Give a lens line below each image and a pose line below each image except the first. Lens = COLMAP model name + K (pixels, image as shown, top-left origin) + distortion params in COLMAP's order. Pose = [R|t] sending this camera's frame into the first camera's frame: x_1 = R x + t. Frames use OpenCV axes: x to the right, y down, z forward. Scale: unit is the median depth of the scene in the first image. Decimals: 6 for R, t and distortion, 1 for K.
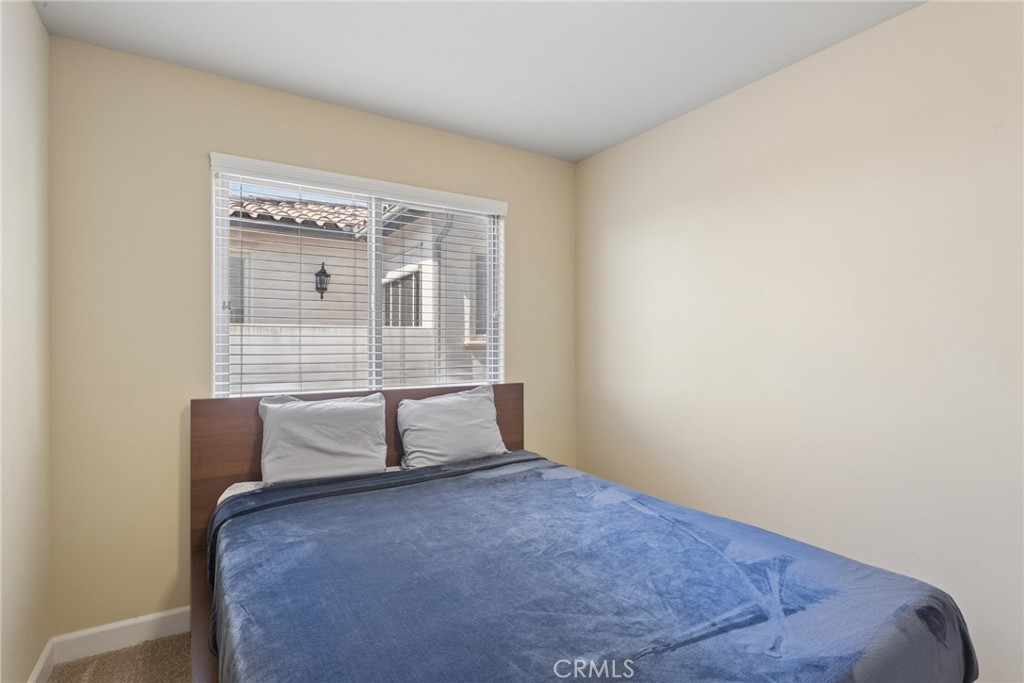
lens RADIAL K [[501.0, 0, 514.7], [0, 501.0, 340.3], [0, 0, 1]] dist [-0.002720, 0.000033]
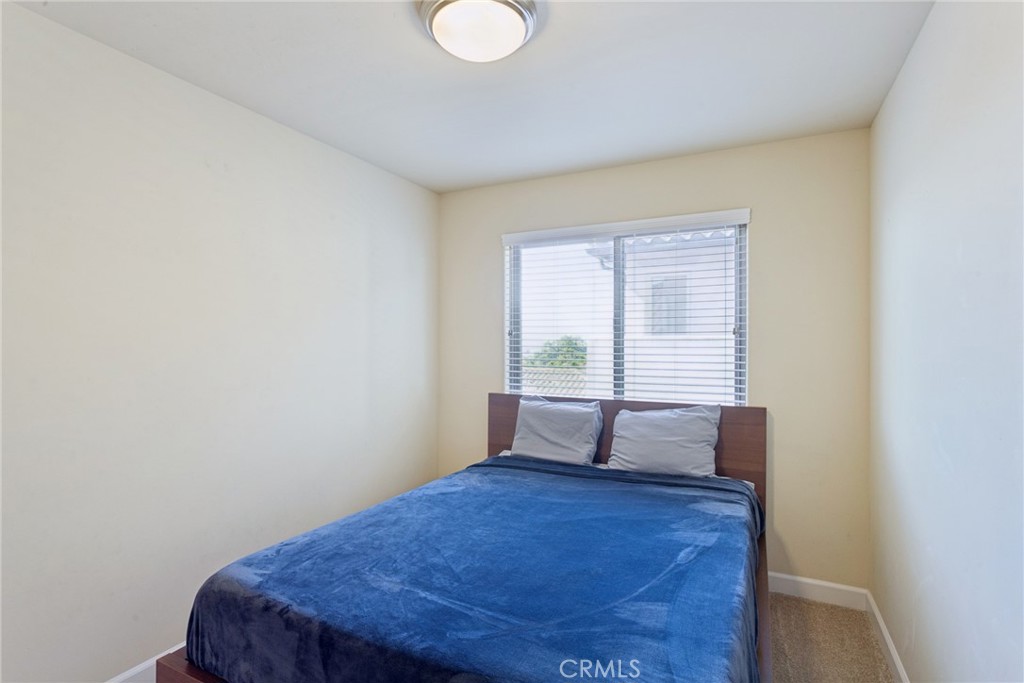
lens RADIAL K [[501.0, 0, 515.8], [0, 501.0, 342.6], [0, 0, 1]] dist [-0.002720, 0.000033]
pose [[0.520461, 0.000614, -0.853885, 0.707048], [-0.000989, 1.000000, 0.000116, -0.039976], [0.853885, 0.000784, 0.520461, 0.210367]]
